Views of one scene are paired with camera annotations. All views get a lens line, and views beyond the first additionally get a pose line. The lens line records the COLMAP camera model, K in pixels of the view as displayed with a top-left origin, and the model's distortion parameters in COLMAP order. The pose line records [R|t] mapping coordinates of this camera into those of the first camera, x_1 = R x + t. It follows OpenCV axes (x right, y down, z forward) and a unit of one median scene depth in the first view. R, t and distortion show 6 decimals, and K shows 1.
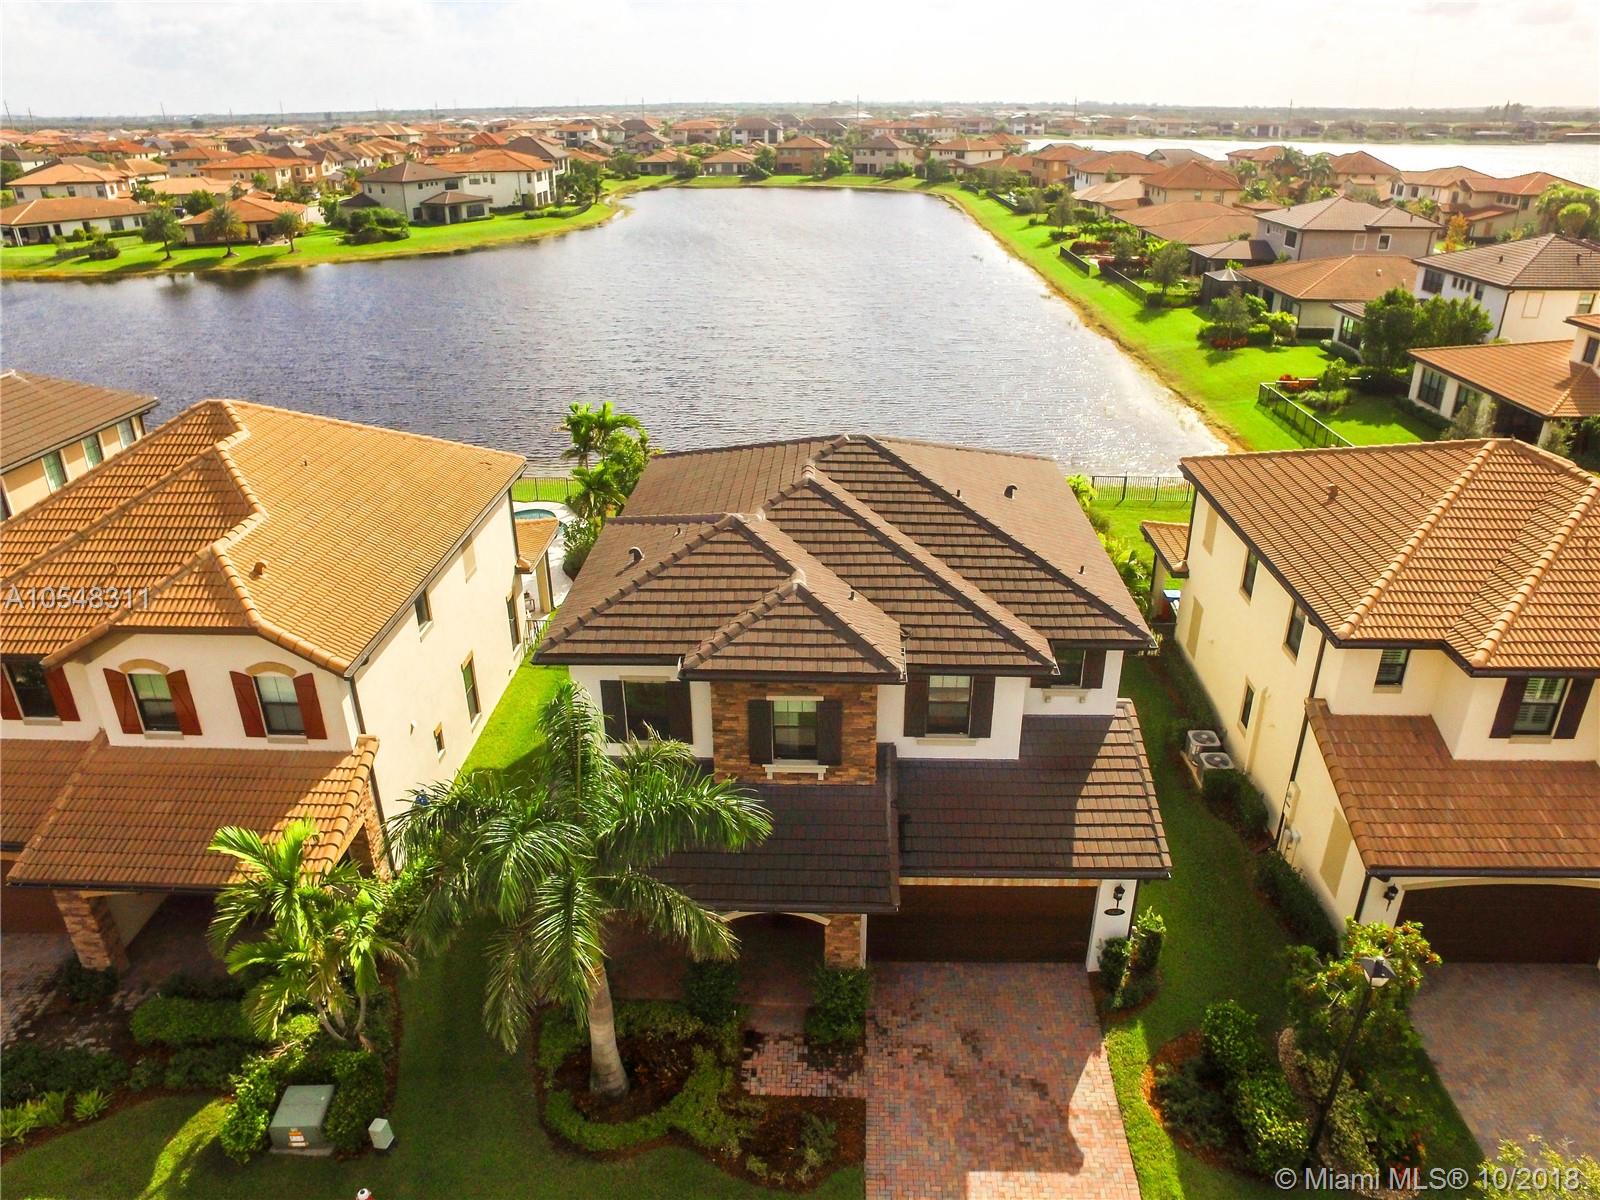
lens RADIAL K [[1070.3, 0, 800.0], [0, 1070.3, 600.0], [0, 0, 1]] dist [-0.110077, 0.069042]
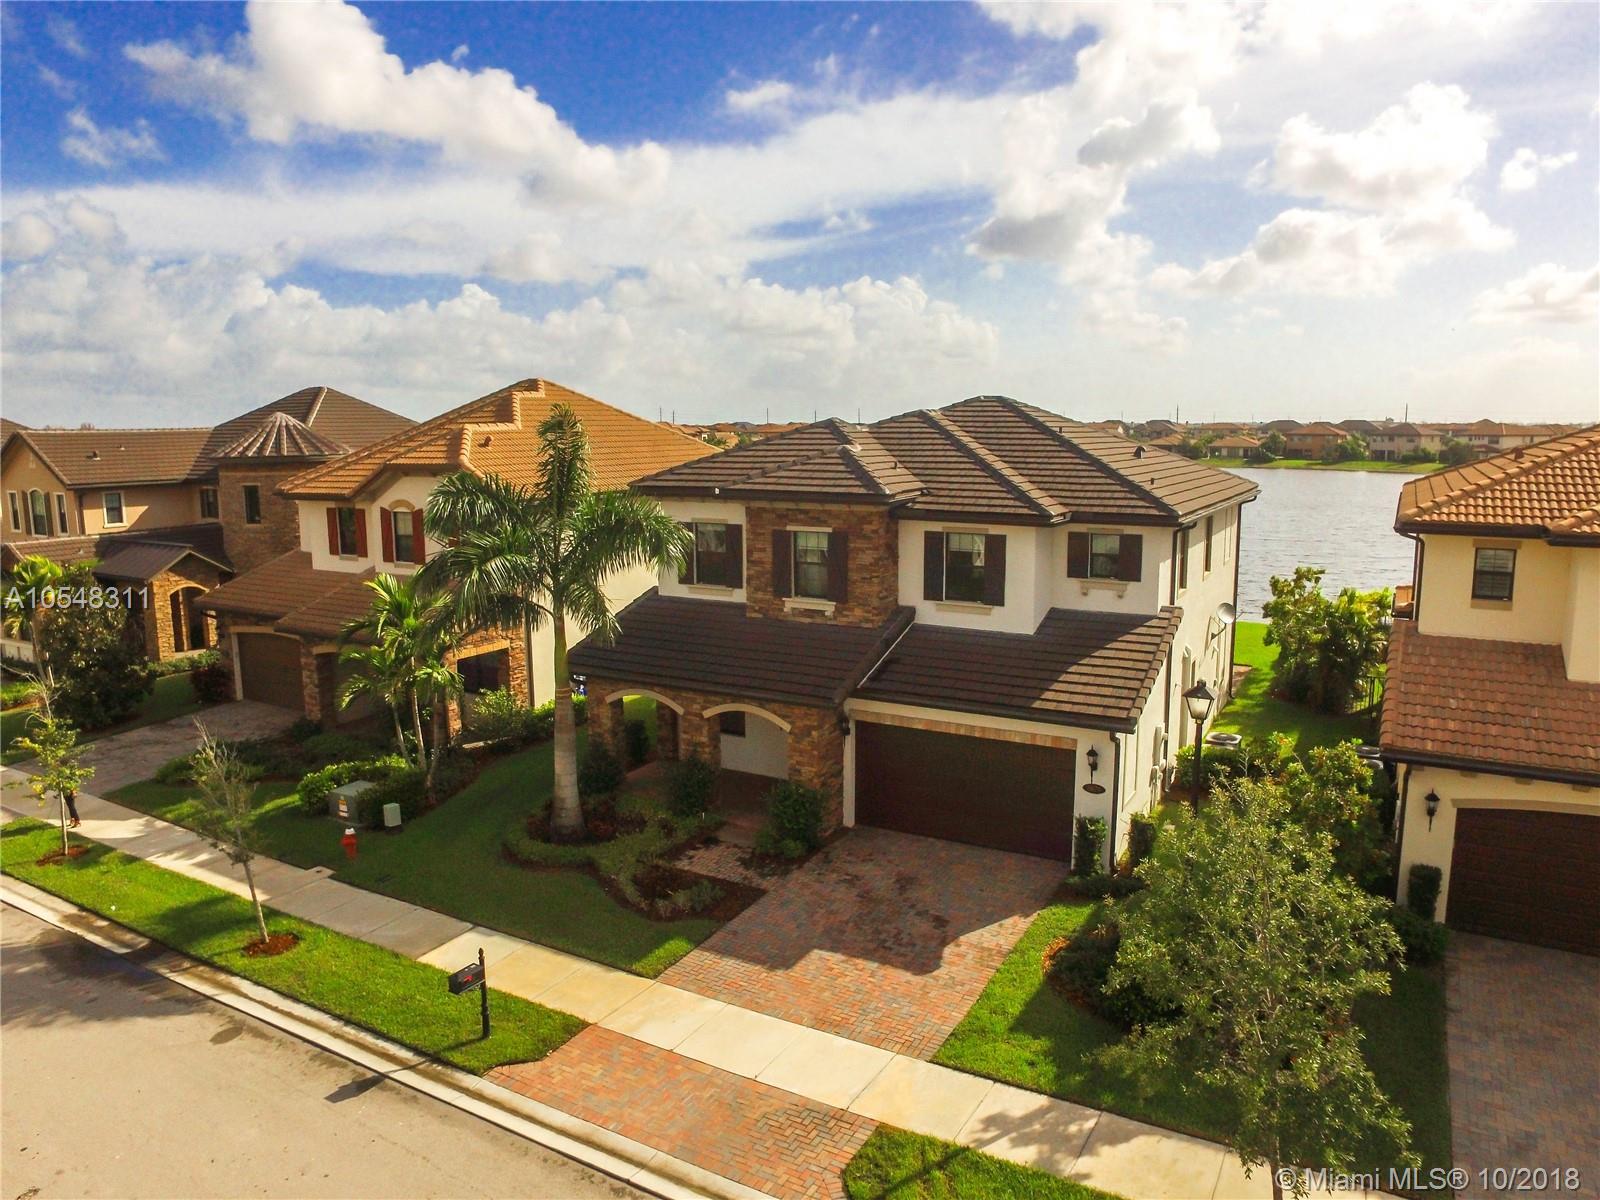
lens RADIAL K [[1070.3, 0, 800.0], [0, 1070.3, 600.0], [0, 0, 1]] dist [-0.110077, 0.069042]
pose [[0.885883, 0.077651, -0.457365, 0.478217], [-0.198221, 0.954721, -0.221848, 0.393233], [0.419429, 0.287190, 0.861163, 0.067398]]
